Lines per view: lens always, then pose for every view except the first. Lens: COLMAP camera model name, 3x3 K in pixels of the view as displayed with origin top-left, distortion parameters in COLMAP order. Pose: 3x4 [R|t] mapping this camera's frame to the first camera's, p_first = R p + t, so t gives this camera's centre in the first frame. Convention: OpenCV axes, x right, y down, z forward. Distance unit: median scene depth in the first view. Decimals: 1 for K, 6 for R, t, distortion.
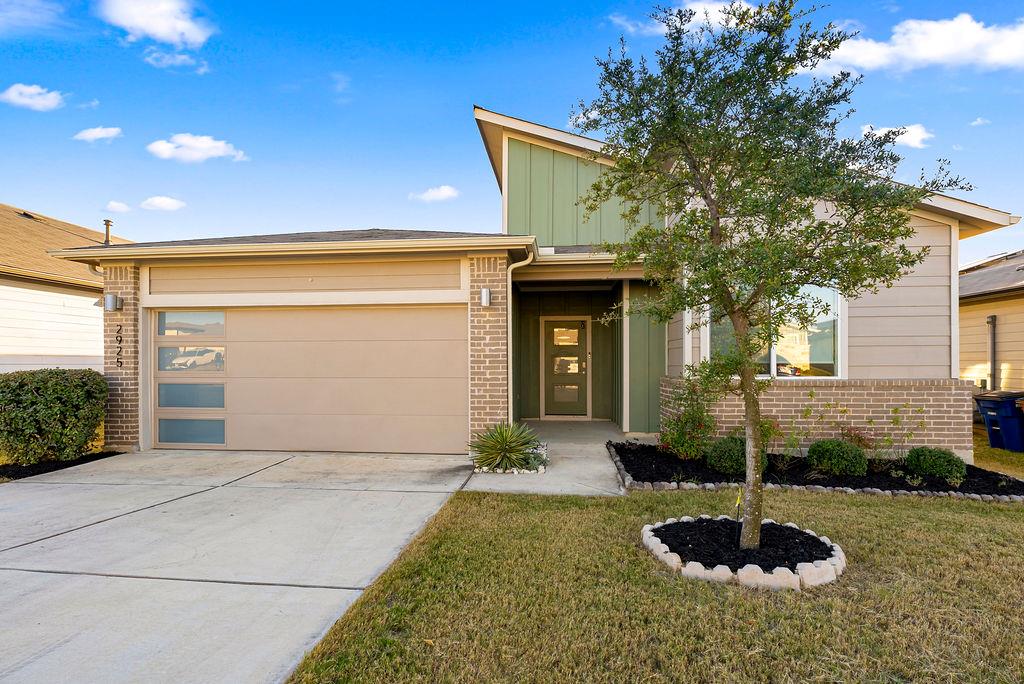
lens RADIAL K [[483.0, 0, 510.4], [0, 483.0, 359.8], [0, 0, 1]] dist [0.002284, 0.000163]
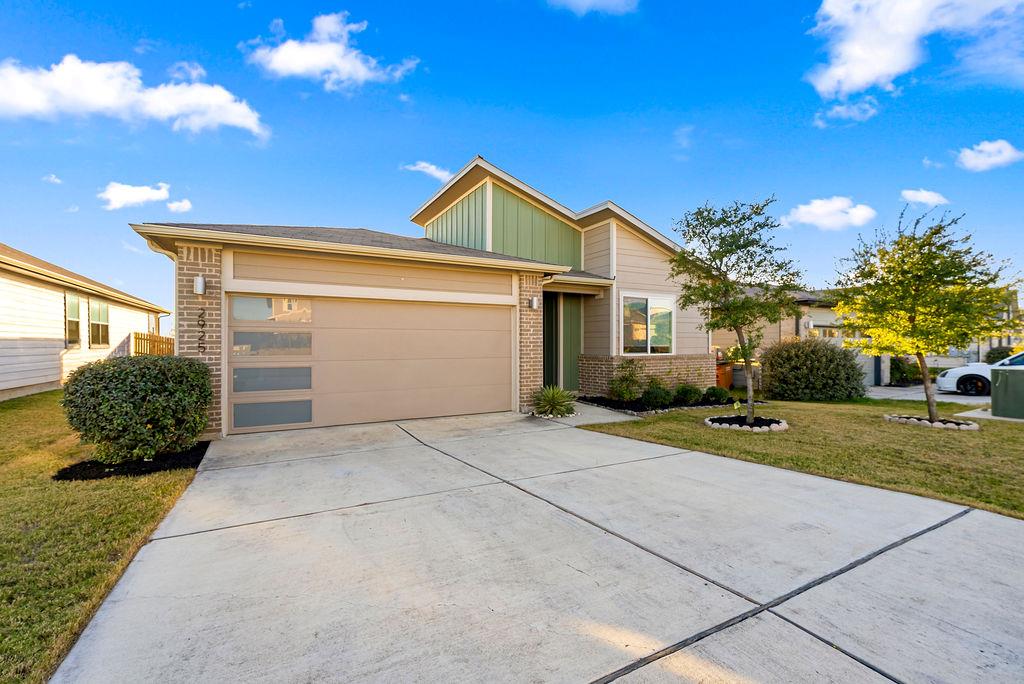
lens RADIAL K [[442.2, 0, 510.9], [0, 442.2, 343.9], [0, 0, 1]] dist [0.003916, 0.000988]
pose [[0.822526, 0.001073, 0.568727, -0.803613], [0.001818, 0.999988, -0.004516, 0.003521], [-0.568725, 0.004748, 0.822514, -0.071595]]
